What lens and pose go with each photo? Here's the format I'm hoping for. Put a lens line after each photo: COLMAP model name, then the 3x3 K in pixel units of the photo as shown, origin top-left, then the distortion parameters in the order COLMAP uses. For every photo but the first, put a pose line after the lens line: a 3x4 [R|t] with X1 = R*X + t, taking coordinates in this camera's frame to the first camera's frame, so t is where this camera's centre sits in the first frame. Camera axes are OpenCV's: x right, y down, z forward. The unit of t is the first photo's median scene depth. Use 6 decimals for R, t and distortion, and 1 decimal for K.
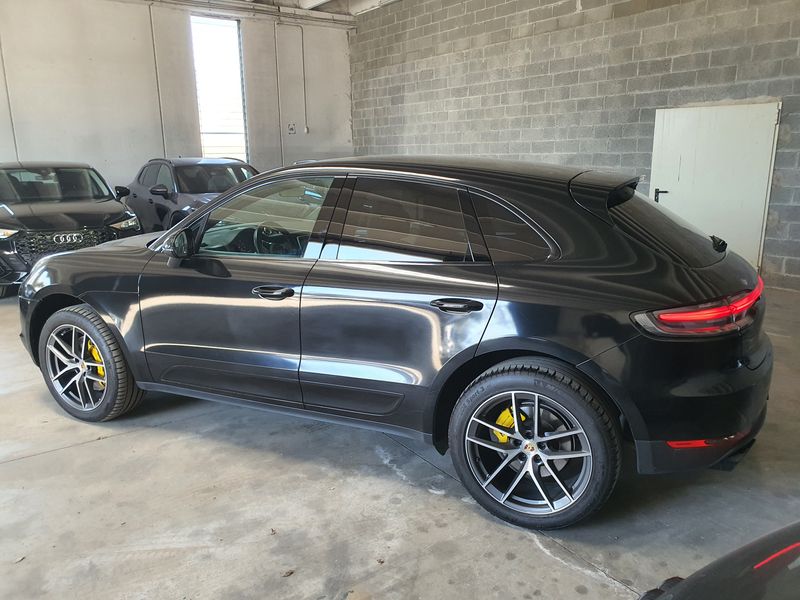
lens RADIAL K [[637.7, 0, 399.8], [0, 637.7, 299.3], [0, 0, 1]] dist [0.030441, 0.010245]
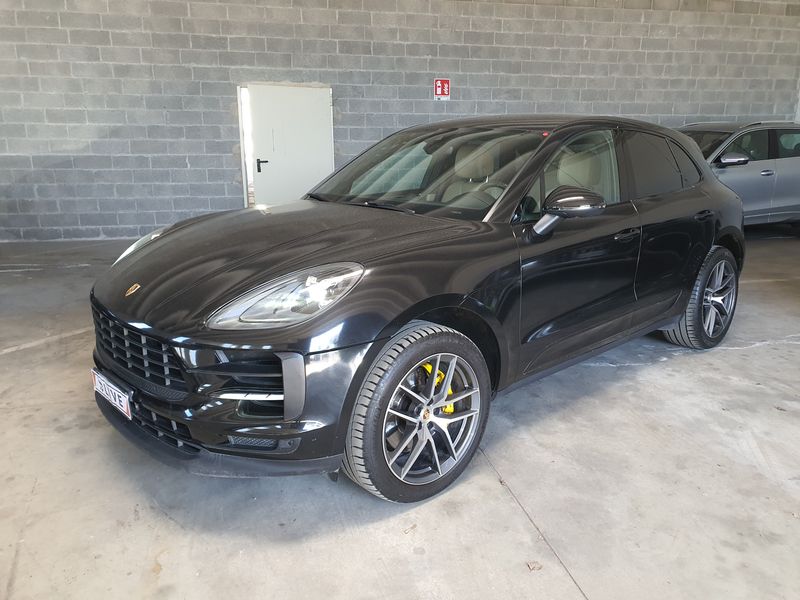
lens RADIAL K [[637.7, 0, 401.0], [0, 637.7, 296.8], [0, 0, 1]] dist [0.030441, 0.010245]
pose [[0.361205, -0.223761, 0.905241, -0.544685], [0.204365, 0.966177, 0.157278, -0.066064], [-0.909816, 0.128190, 0.394717, 0.373449]]
